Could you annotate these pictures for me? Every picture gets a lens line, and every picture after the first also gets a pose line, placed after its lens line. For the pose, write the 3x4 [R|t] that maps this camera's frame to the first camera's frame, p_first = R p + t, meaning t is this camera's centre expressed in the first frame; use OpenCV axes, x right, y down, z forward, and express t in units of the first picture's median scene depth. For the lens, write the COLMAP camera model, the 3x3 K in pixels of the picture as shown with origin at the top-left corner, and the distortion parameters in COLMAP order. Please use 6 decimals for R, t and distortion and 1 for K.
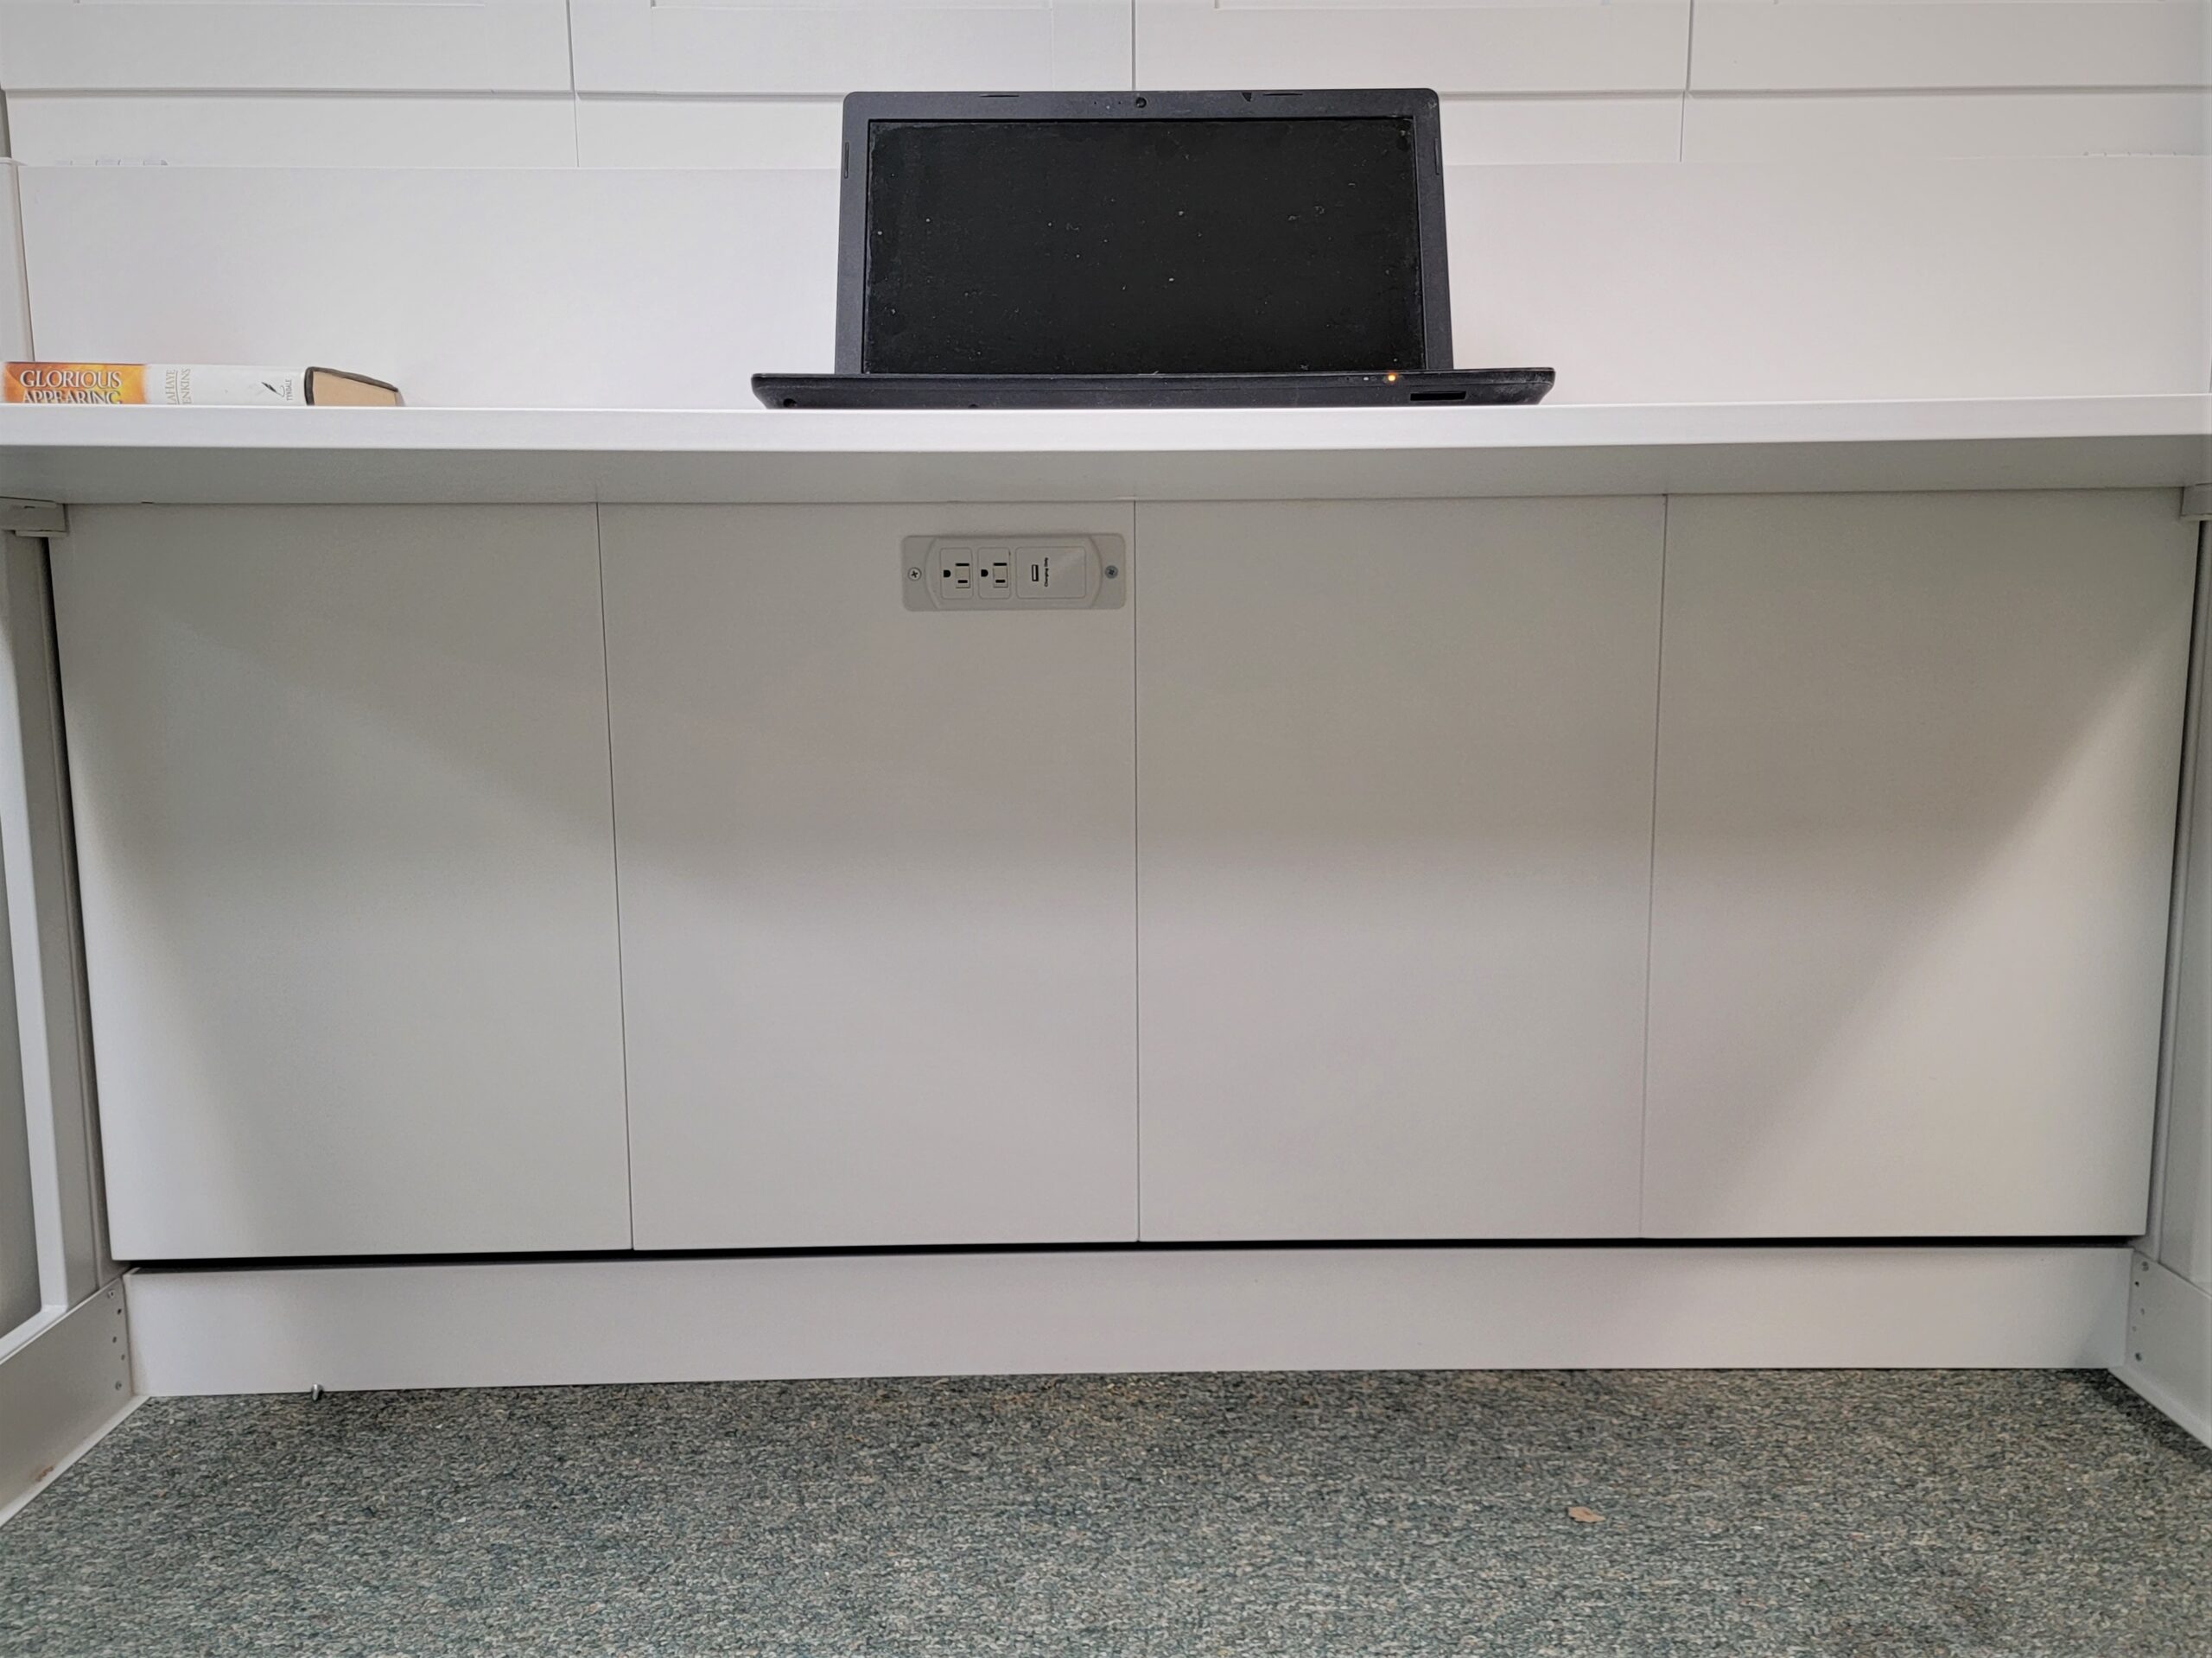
lens RADIAL K [[1737.0, 0, 1106.0], [0, 1737.0, 829.0], [0, 0, 1]] dist [0.047024, 0.002558]
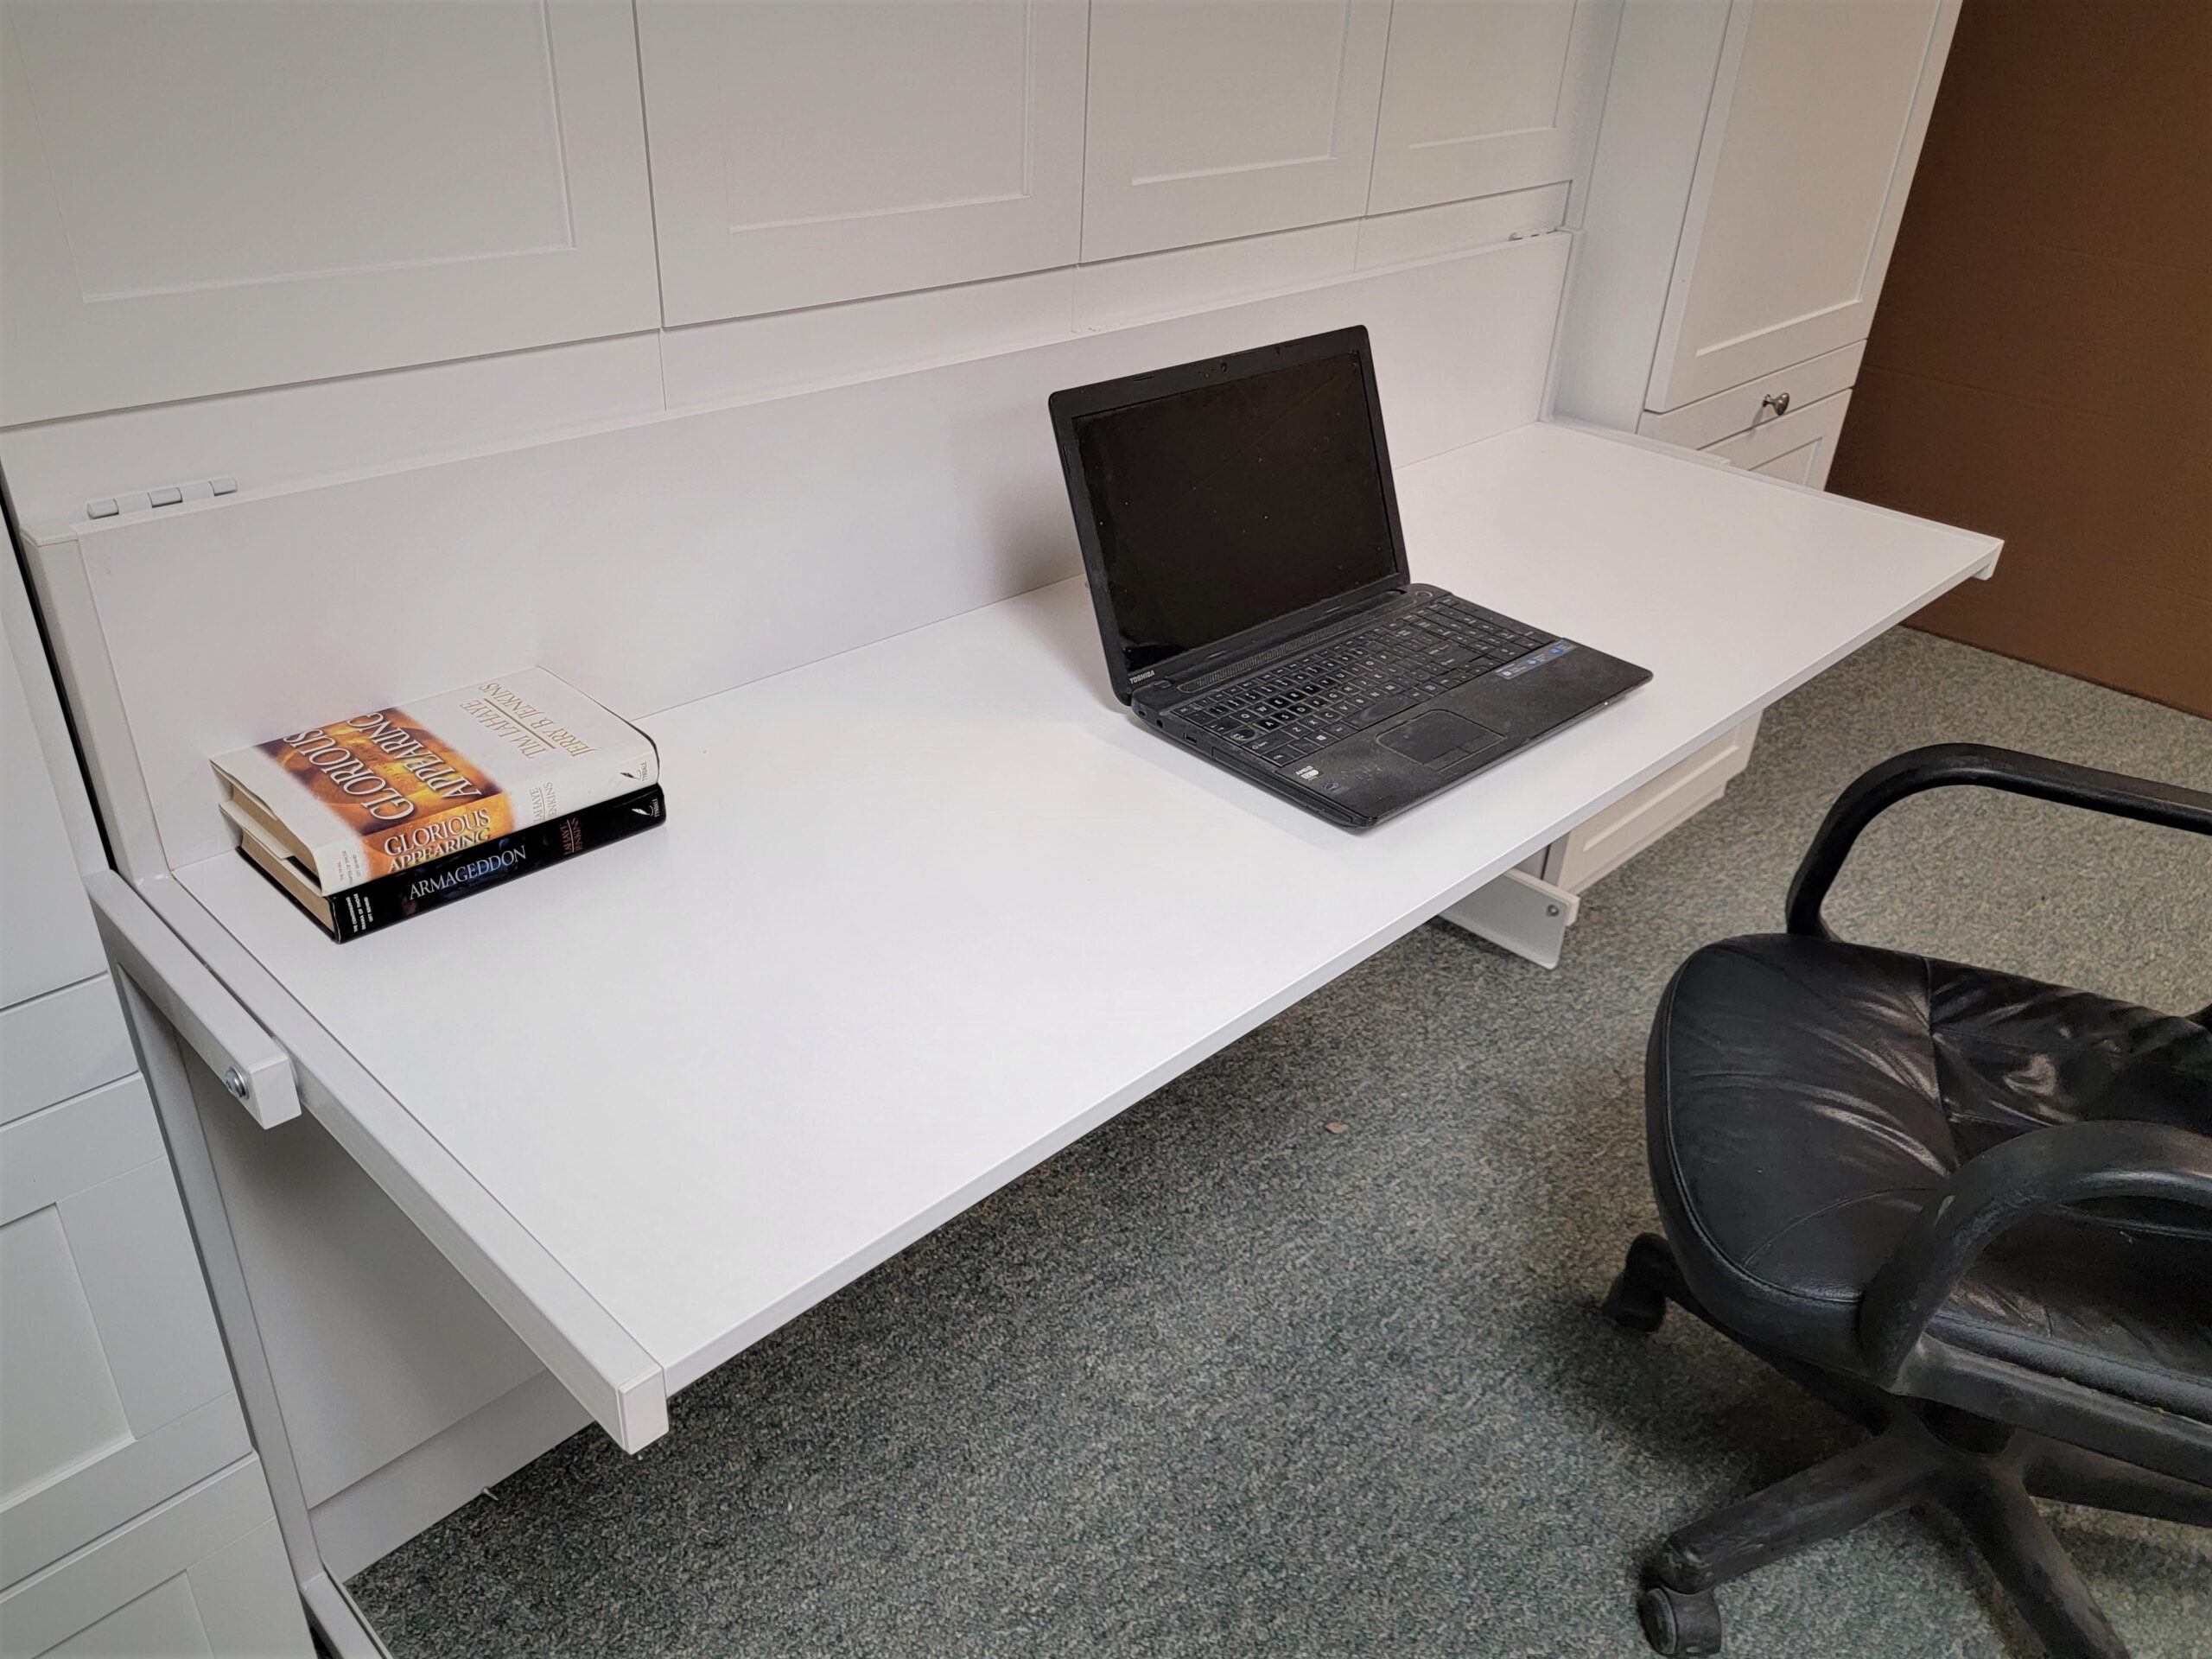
lens RADIAL K [[1651.1, 0, 1106.0], [0, 1651.1, 829.5], [0, 0, 1]] dist [0.038747, -0.004244]
pose [[0.703309, -0.318409, 0.635589, -0.830596], [0.037922, 0.909613, 0.413723, -0.559976], [-0.709872, -0.266872, 0.651813, 0.179903]]
